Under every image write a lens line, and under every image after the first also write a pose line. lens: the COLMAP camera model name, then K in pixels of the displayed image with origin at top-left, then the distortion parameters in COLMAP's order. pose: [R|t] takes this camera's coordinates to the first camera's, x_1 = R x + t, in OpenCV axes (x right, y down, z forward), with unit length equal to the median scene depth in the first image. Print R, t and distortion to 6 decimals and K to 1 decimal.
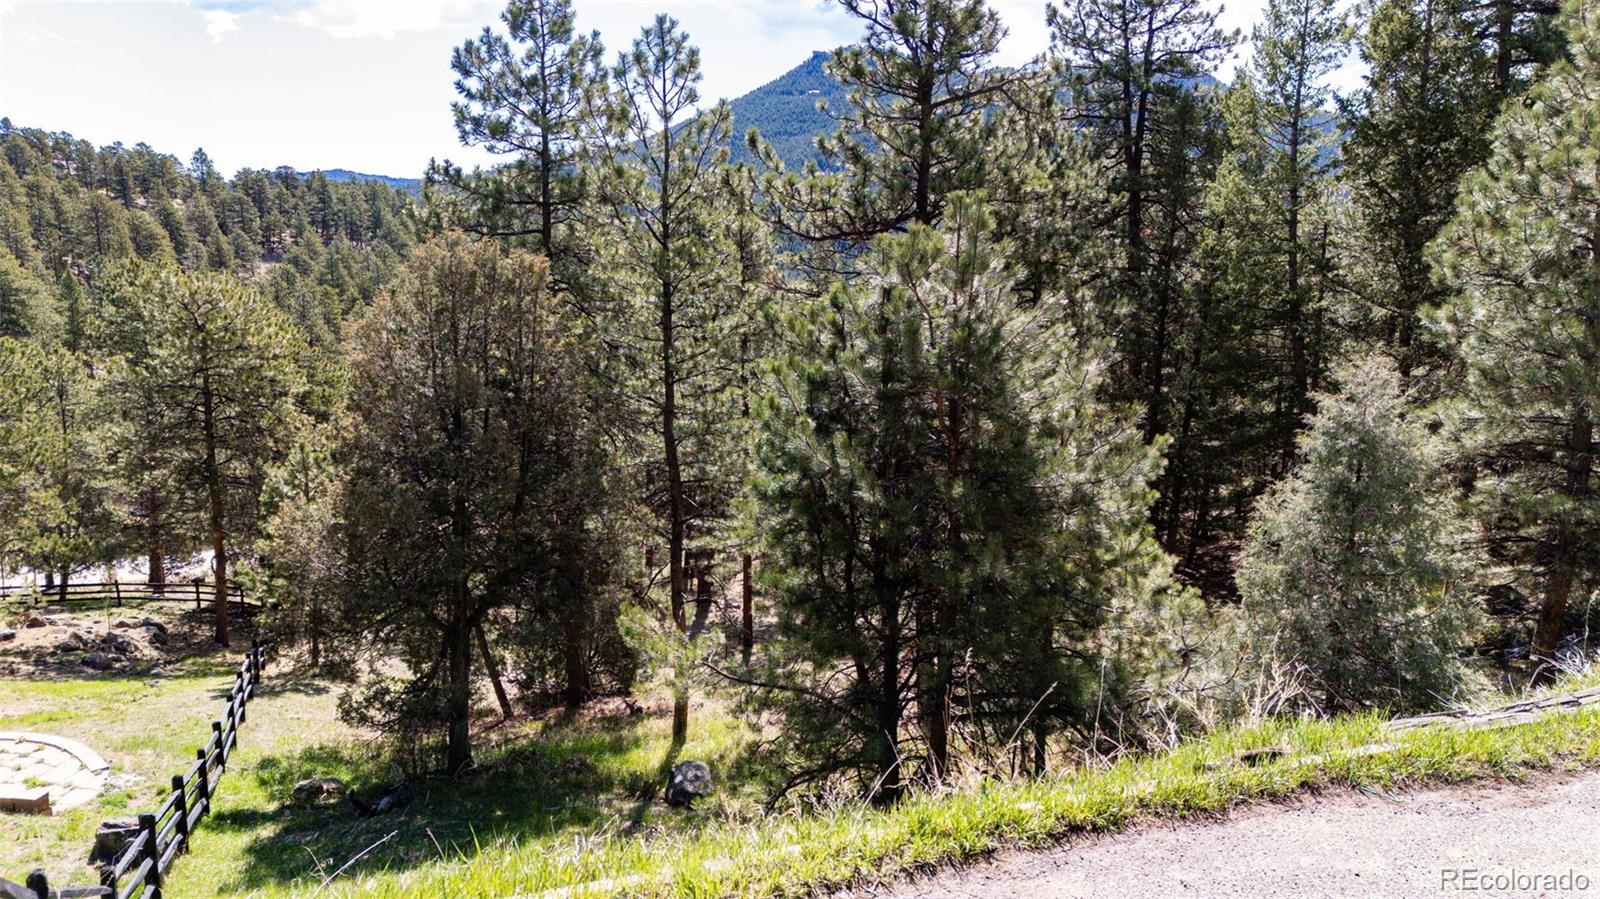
lens RADIAL K [[1179.6, 0, 800.0], [0, 1179.6, 449.5], [0, 0, 1]] dist [0.095805, -0.079226]
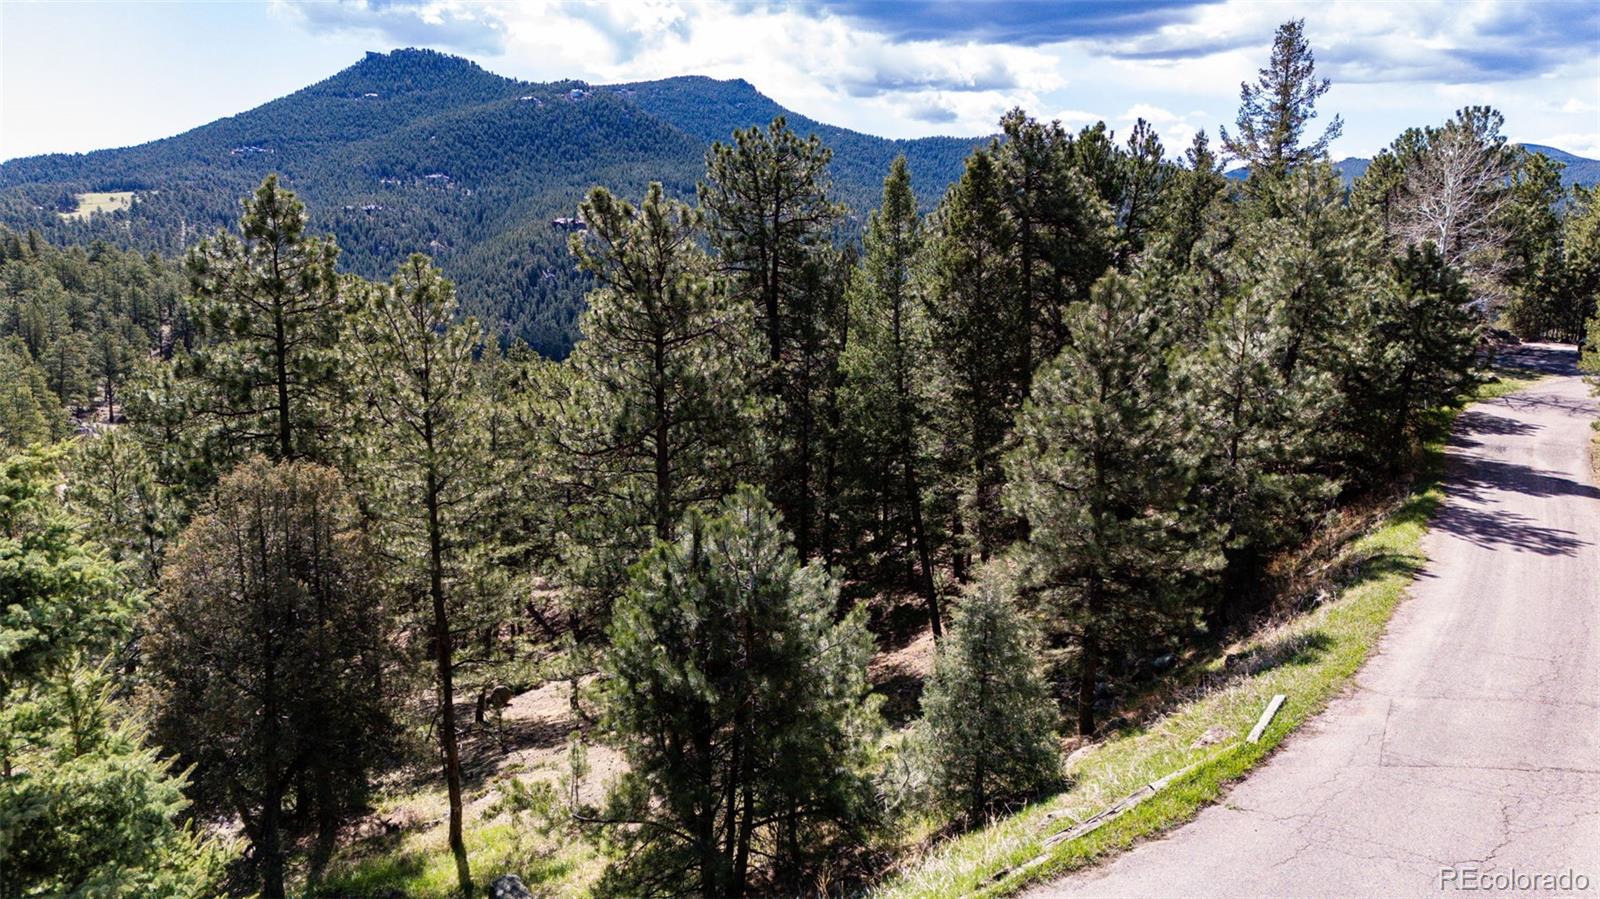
lens RADIAL K [[1179.6, 0, 800.0], [0, 1179.6, 449.5], [0, 0, 1]] dist [0.095805, -0.079226]
pose [[0.941791, -0.066361, 0.329585, -0.246331], [0.069750, 0.997563, 0.001547, -0.213640], [-0.328885, 0.021532, 0.944124, -0.379932]]
